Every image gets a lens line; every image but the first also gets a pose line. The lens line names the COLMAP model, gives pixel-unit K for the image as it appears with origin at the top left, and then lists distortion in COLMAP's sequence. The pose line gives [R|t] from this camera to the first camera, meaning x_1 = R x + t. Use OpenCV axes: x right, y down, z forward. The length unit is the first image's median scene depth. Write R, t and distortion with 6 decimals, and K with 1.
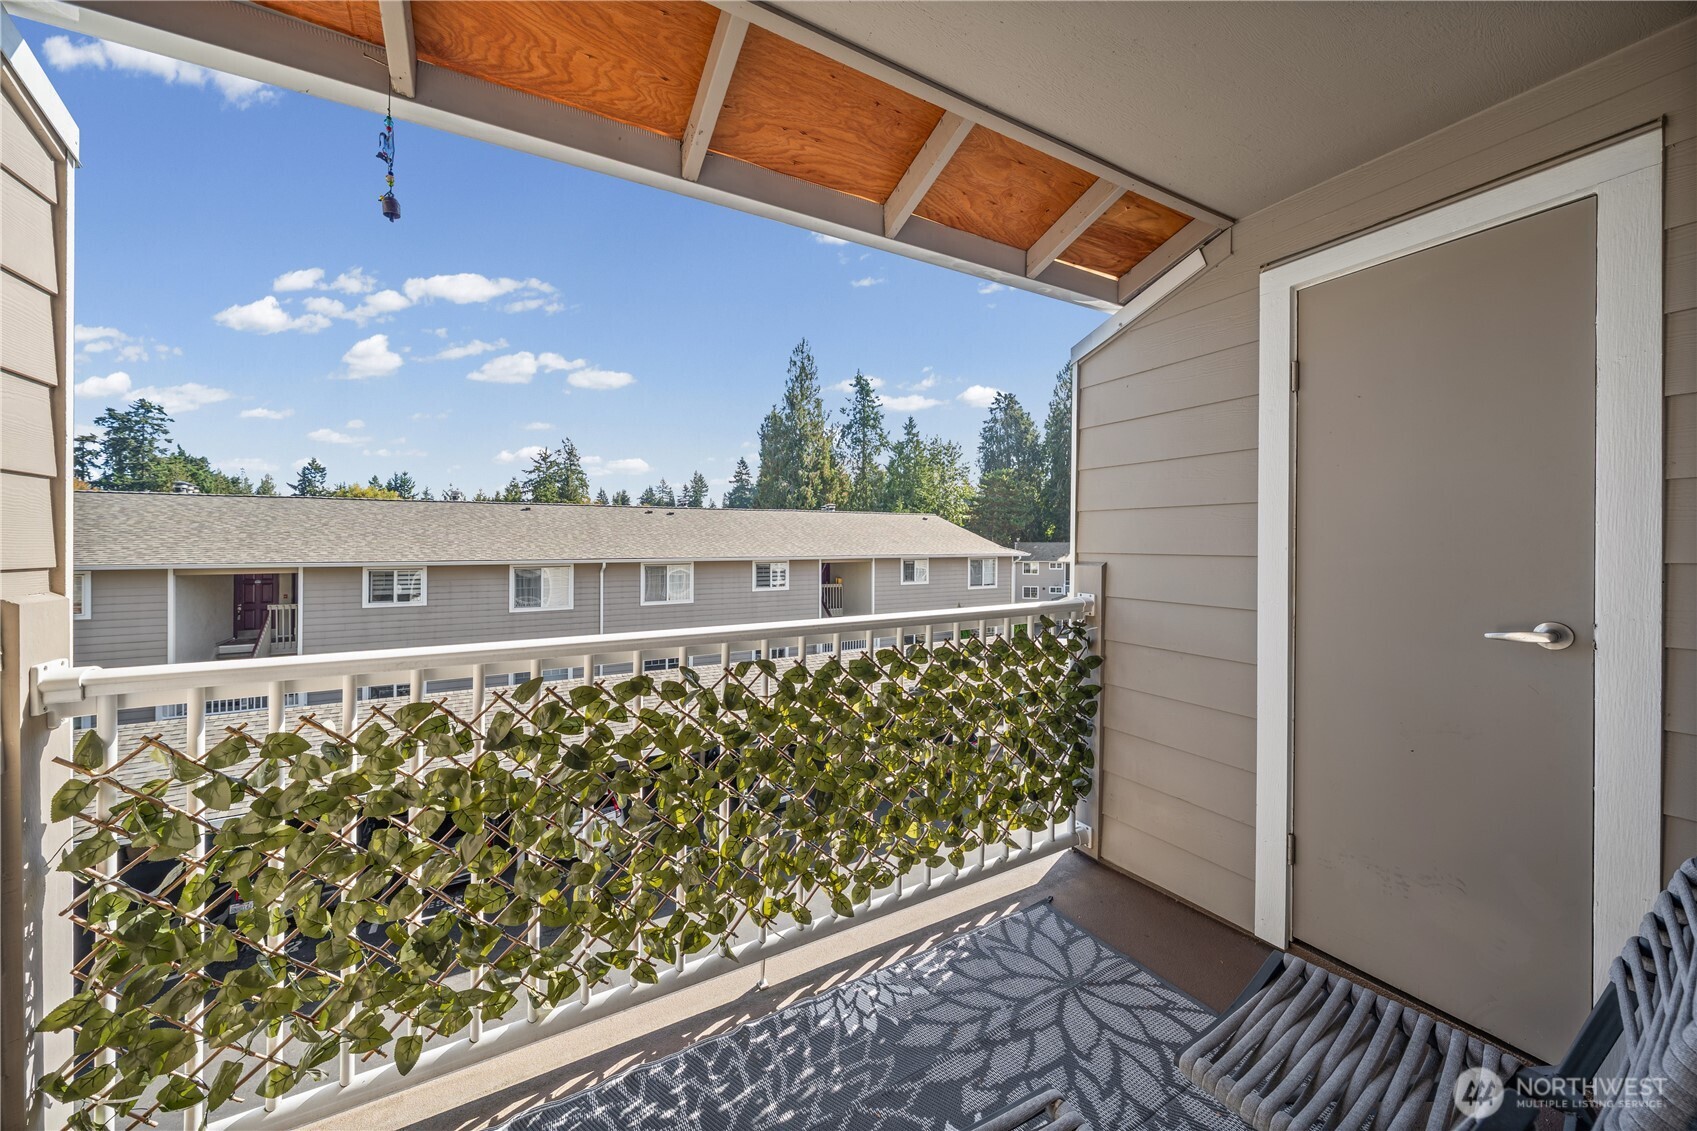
lens RADIAL K [[607.3, 0, 851.1], [0, 607.3, 545.6], [0, 0, 1]] dist [-0.000259, -0.000013]
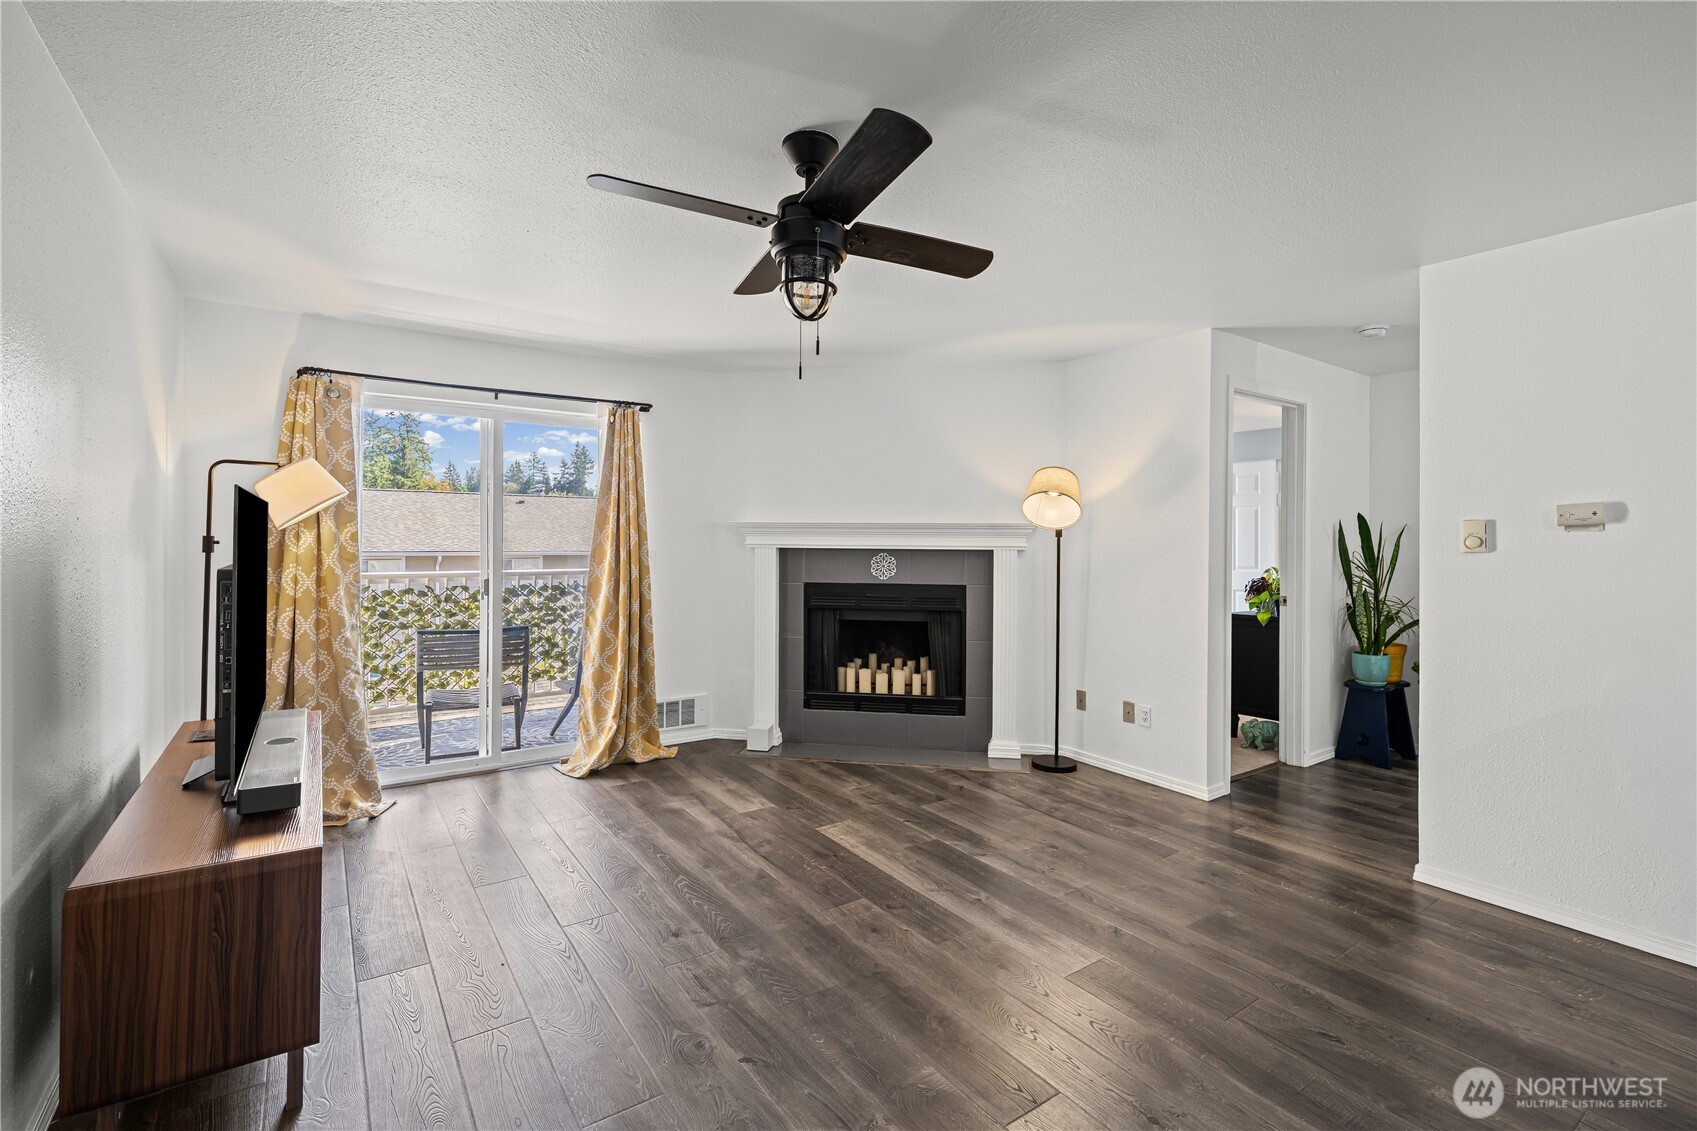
lens RADIAL K [[760.0, 0, 848.5], [0, 760.0, 565.5], [0, 0, 1]] dist [0.000338, 0.000092]
pose [[0.995785, 0.007886, 0.091374, 1.200937], [-0.010886, 0.999416, 0.032387, -0.012528], [-0.091065, -0.033245, 0.995290, -2.361238]]
